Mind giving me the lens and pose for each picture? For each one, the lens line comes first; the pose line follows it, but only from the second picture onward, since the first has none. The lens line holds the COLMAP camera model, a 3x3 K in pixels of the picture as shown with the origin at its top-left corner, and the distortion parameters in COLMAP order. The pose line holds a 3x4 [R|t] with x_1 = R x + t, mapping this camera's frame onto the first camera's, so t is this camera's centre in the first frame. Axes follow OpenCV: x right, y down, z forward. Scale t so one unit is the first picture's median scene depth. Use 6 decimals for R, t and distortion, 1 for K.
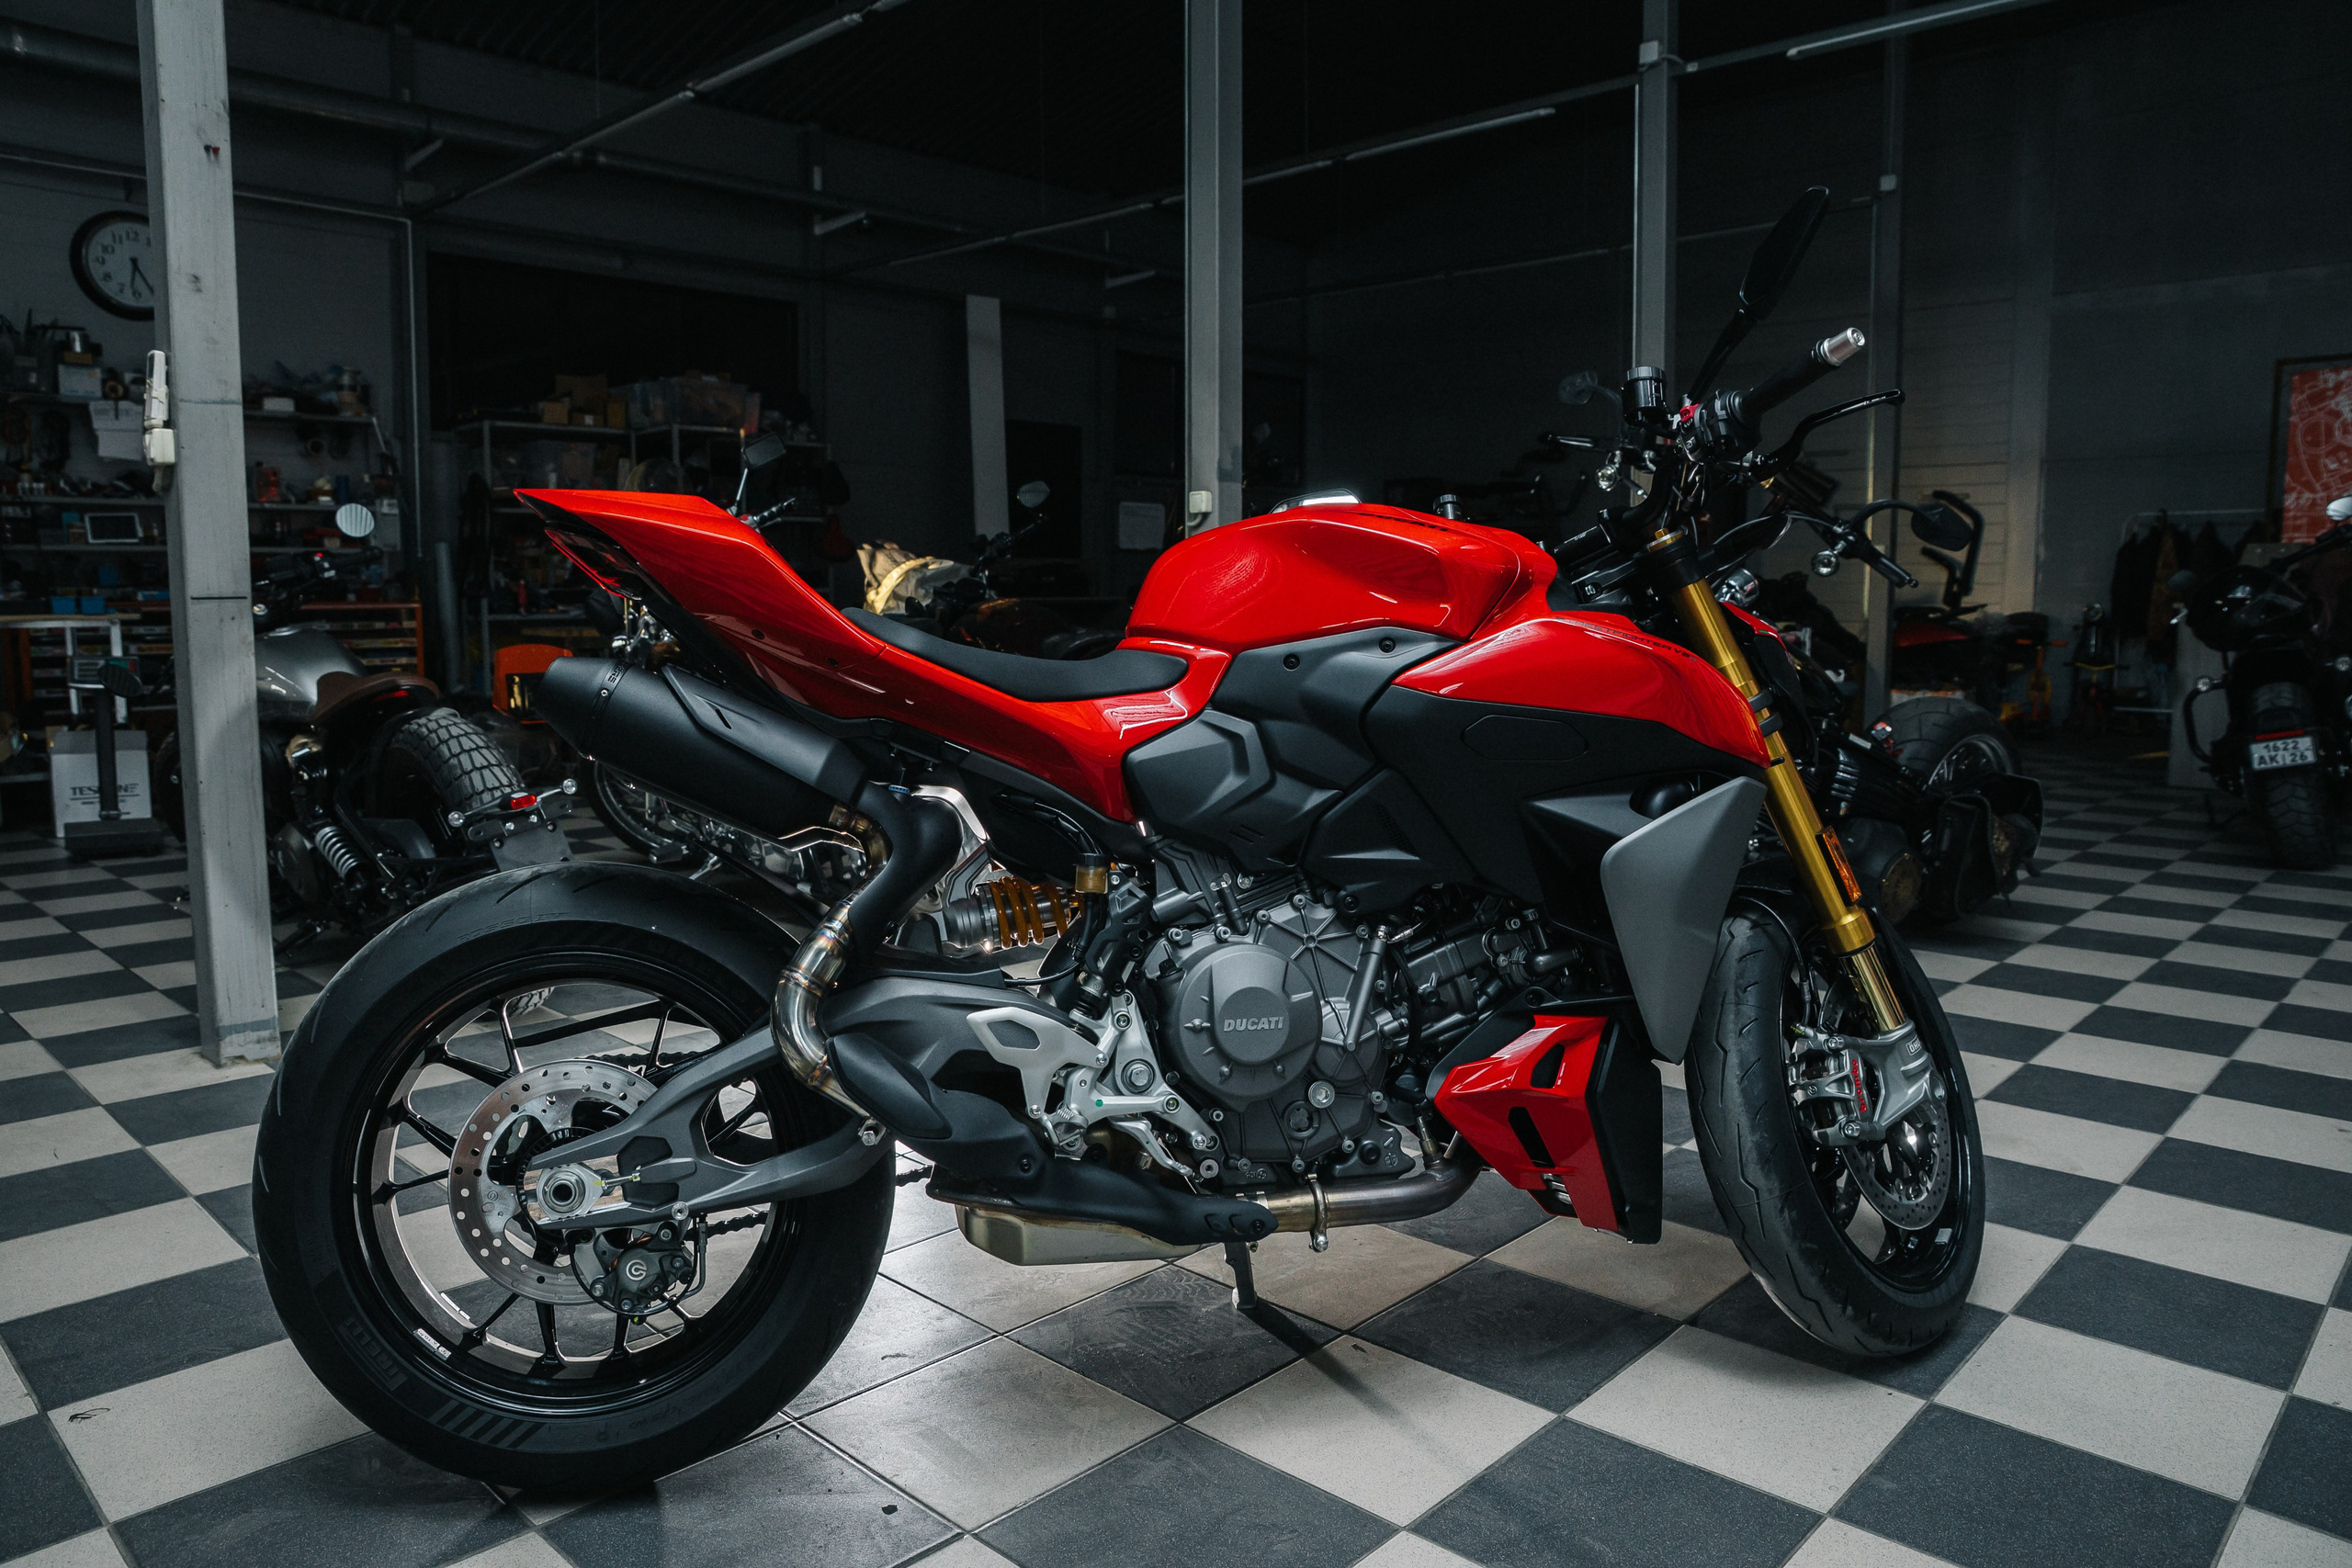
lens RADIAL K [[1559.4, 0, 1137.2], [0, 1559.4, 810.3], [0, 0, 1]] dist [-0.126119, 0.071571]
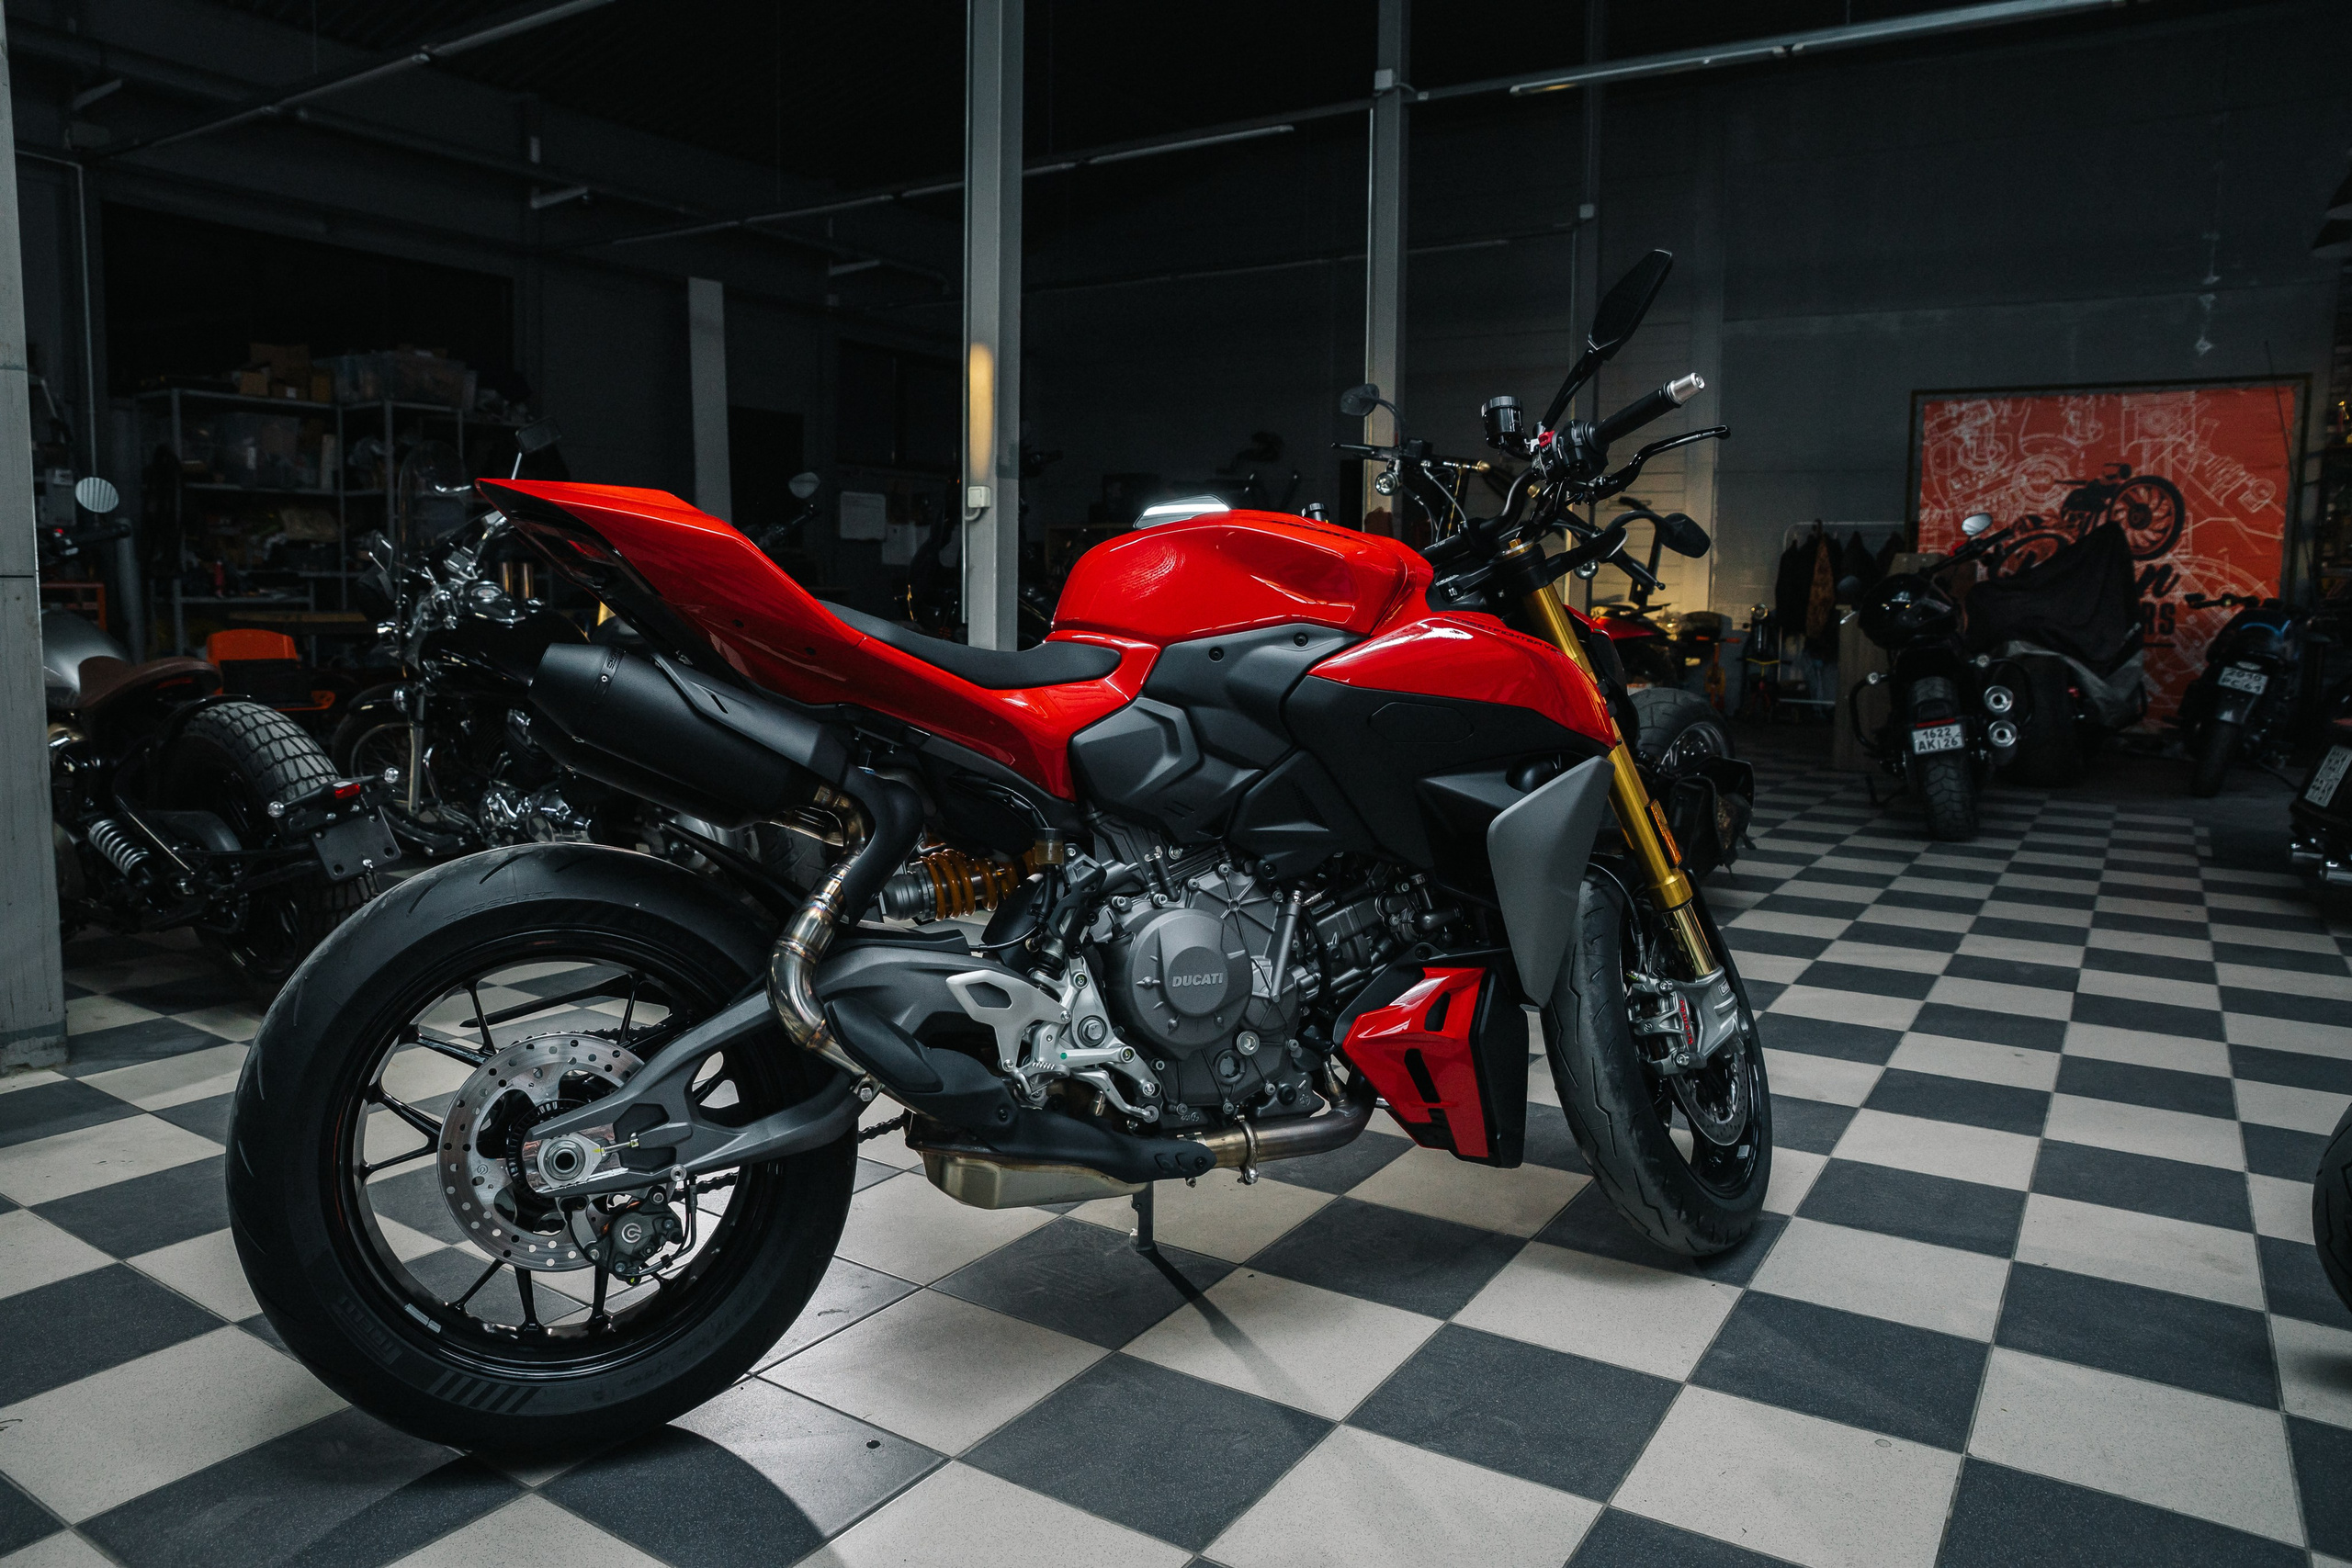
lens RADIAL K [[1559.4, 0, 1124.9], [0, 1559.4, 809.3], [0, 0, 1]] dist [-0.126119, 0.071571]
pose [[0.982638, -0.009497, 0.185292, -0.153575], [0.008474, 0.999944, 0.006311, 0.007015], [-0.185342, -0.004631, 0.982663, -0.070189]]
